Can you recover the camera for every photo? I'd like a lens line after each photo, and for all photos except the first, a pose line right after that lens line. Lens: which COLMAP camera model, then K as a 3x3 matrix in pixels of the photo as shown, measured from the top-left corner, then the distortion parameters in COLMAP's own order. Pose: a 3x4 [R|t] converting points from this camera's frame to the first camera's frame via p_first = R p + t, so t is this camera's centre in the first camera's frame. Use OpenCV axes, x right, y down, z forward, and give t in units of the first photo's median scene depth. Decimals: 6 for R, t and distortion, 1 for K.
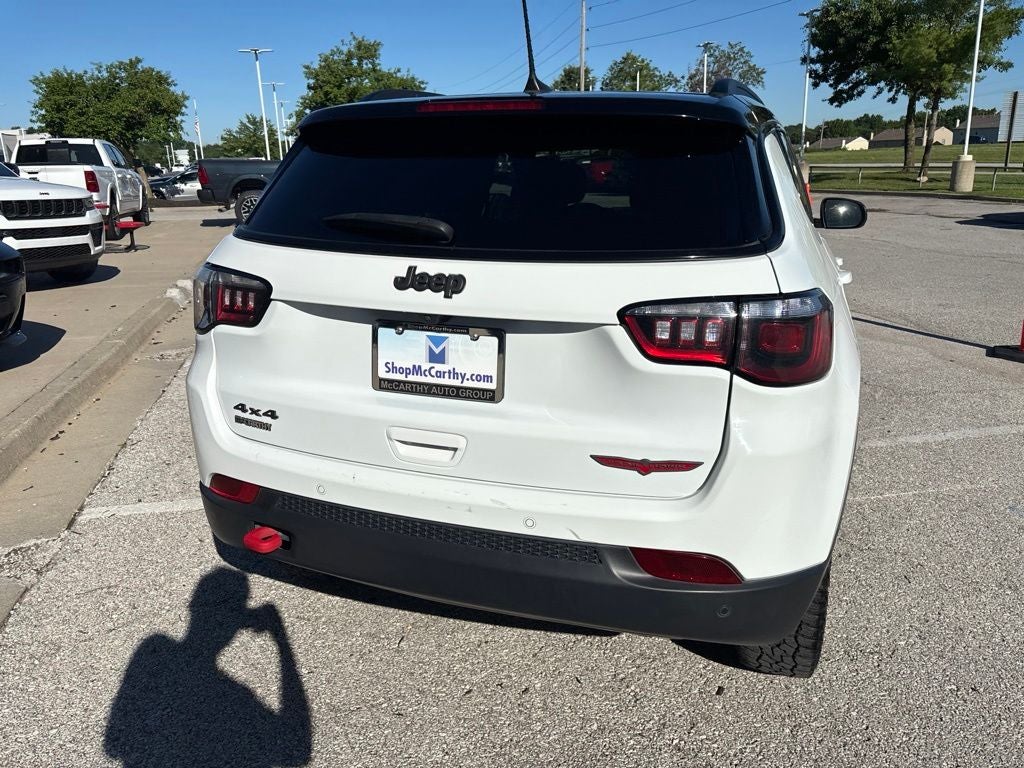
lens RADIAL K [[776.4, 0, 509.2], [0, 776.4, 373.0], [0, 0, 1]] dist [0.054058, -0.066100]
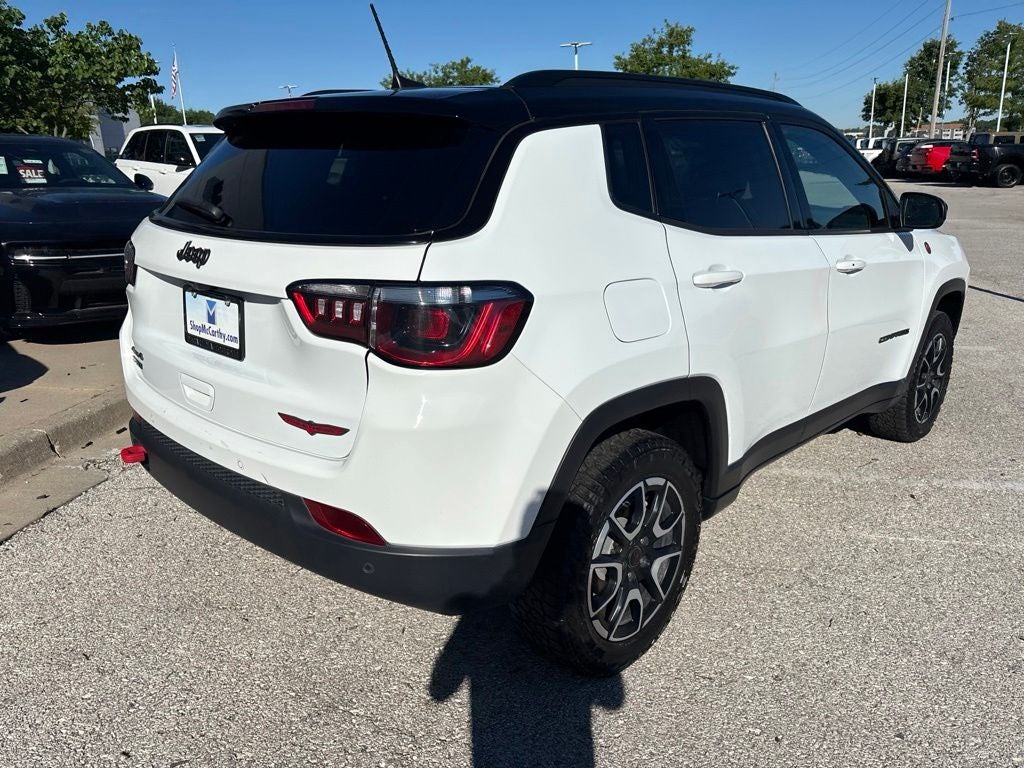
lens RADIAL K [[776.4, 0, 510.0], [0, 776.4, 386.9], [0, 0, 1]] dist [0.054058, -0.066100]
pose [[0.918875, 0.109509, -0.379046, 0.169204], [-0.098518, 0.993961, 0.048337, -0.004099], [0.382051, -0.007073, 0.924114, 0.013019]]
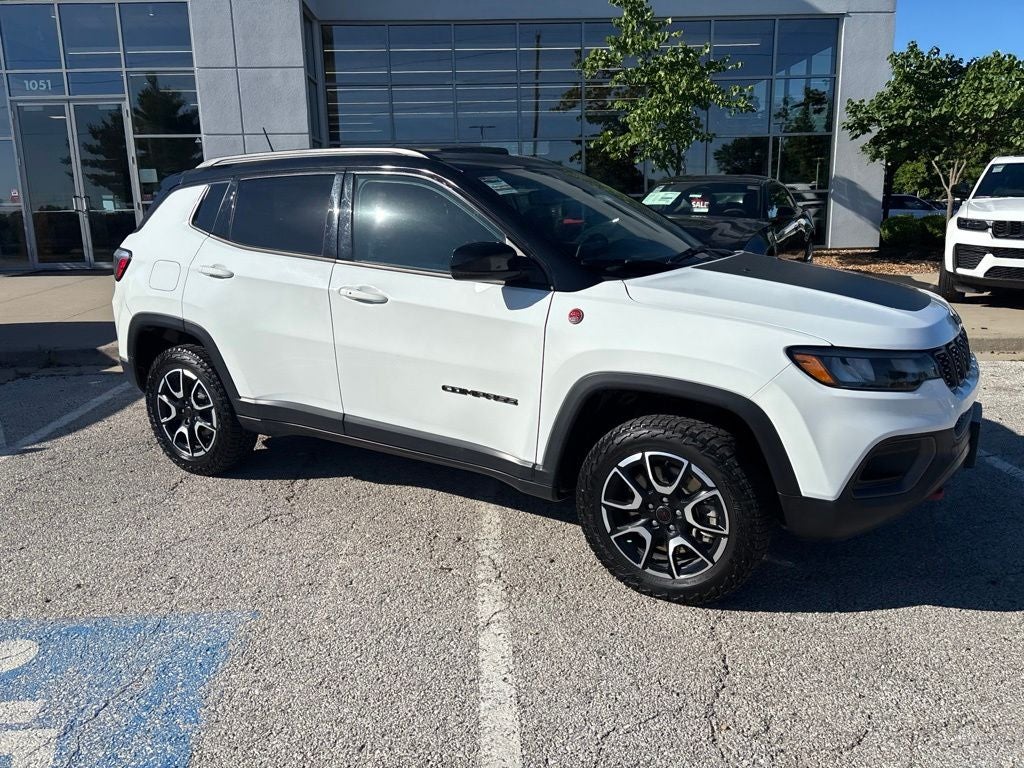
lens RADIAL K [[776.4, 0, 509.5], [0, 776.4, 378.8], [0, 0, 1]] dist [0.054058, -0.066100]
pose [[-0.195387, 0.229640, -0.953462, 0.559425], [-0.239547, 0.931578, 0.273458, -0.148338], [0.951021, 0.281829, -0.127009, 0.547368]]
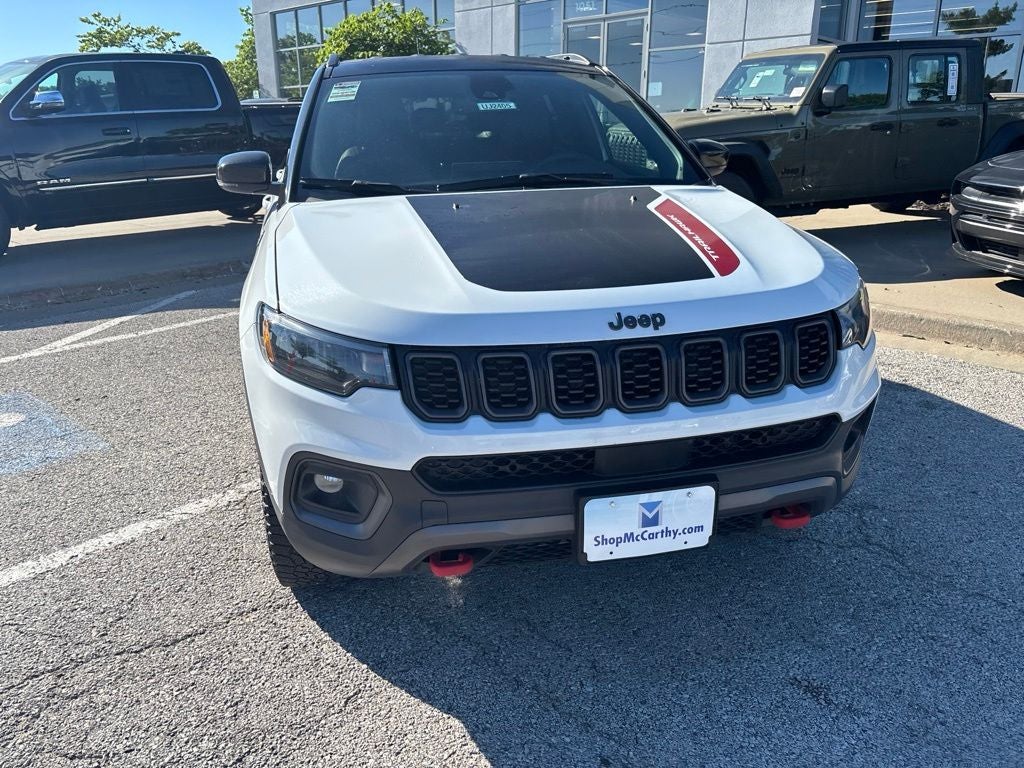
lens RADIAL K [[776.4, 0, 509.5], [0, 776.4, 392.2], [0, 0, 1]] dist [0.054058, -0.066100]
pose [[-0.841114, 0.190608, -0.506158, 0.299045], [-0.125406, 0.841609, 0.525326, -0.214750], [0.526118, 0.505334, -0.683986, 0.830324]]
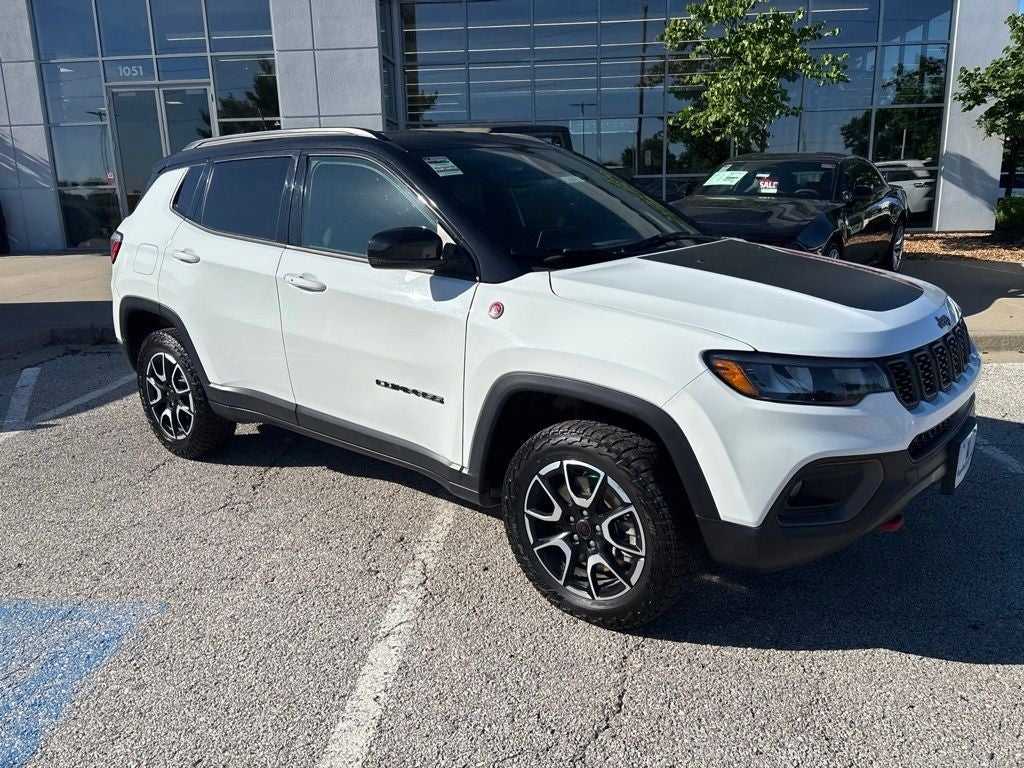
lens RADIAL K [[776.4, 0, 509.3], [0, 776.4, 388.1], [0, 0, 1]] dist [0.054058, -0.066100]
pose [[-0.328059, 0.254636, -0.909691, 0.512116], [-0.224878, 0.914251, 0.337009, -0.166437], [0.917501, 0.315128, -0.242666, 0.617529]]
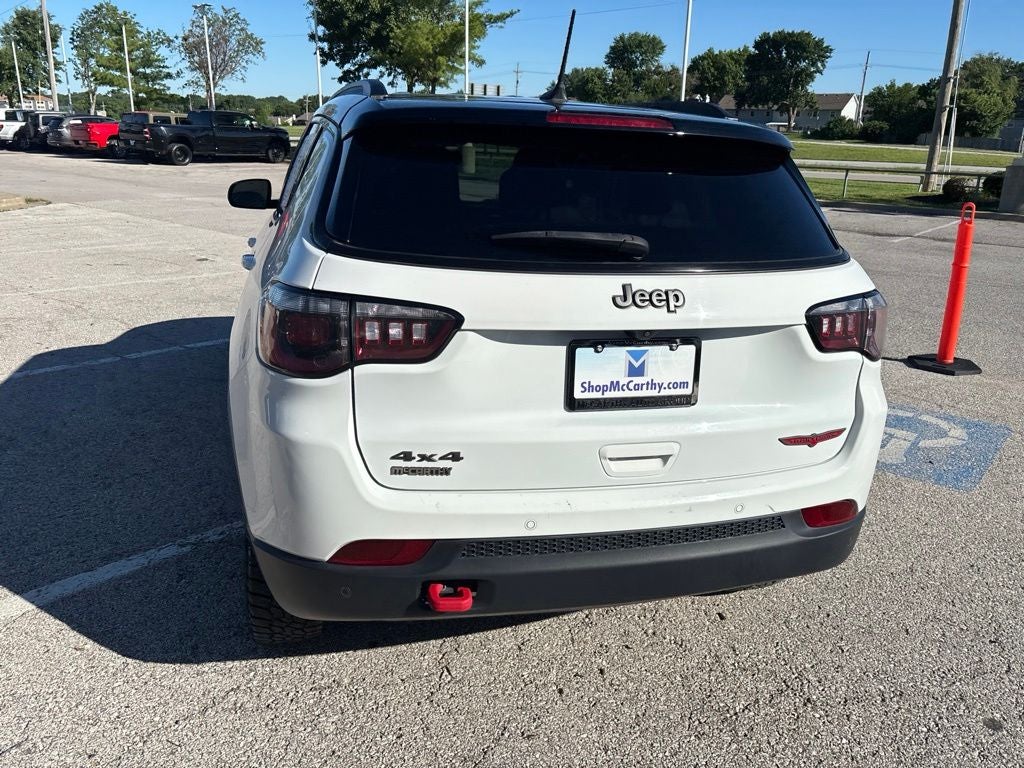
lens RADIAL K [[776.4, 0, 508.1], [0, 776.4, 370.7], [0, 0, 1]] dist [0.054058, -0.066100]
pose [[0.817177, -0.124491, 0.562783, -0.171482], [0.106057, 0.992202, 0.065483, -0.022367], [-0.566546, 0.006176, 0.824007, 0.053058]]
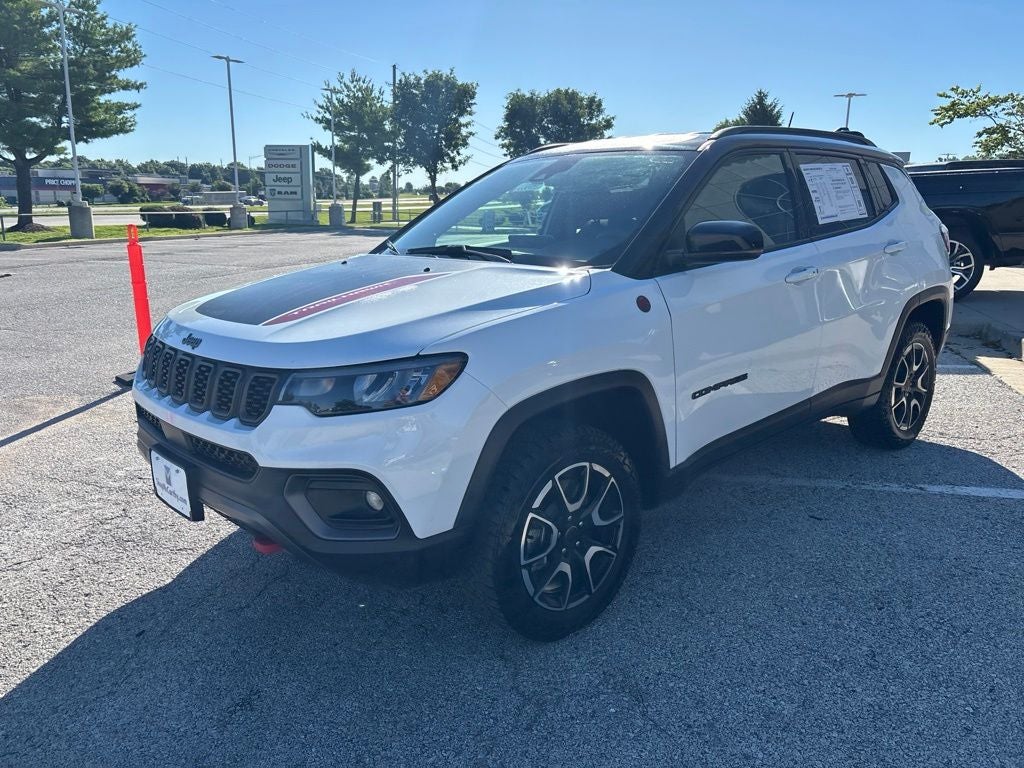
lens RADIAL K [[776.4, 0, 511.3], [0, 776.4, 376.7], [0, 0, 1]] dist [0.054058, -0.066100]
pose [[-0.882964, -0.086295, 0.461442, -0.094572], [0.139805, 0.890019, 0.433959, -0.226319], [-0.448140, 0.447682, -0.773790, 0.879949]]
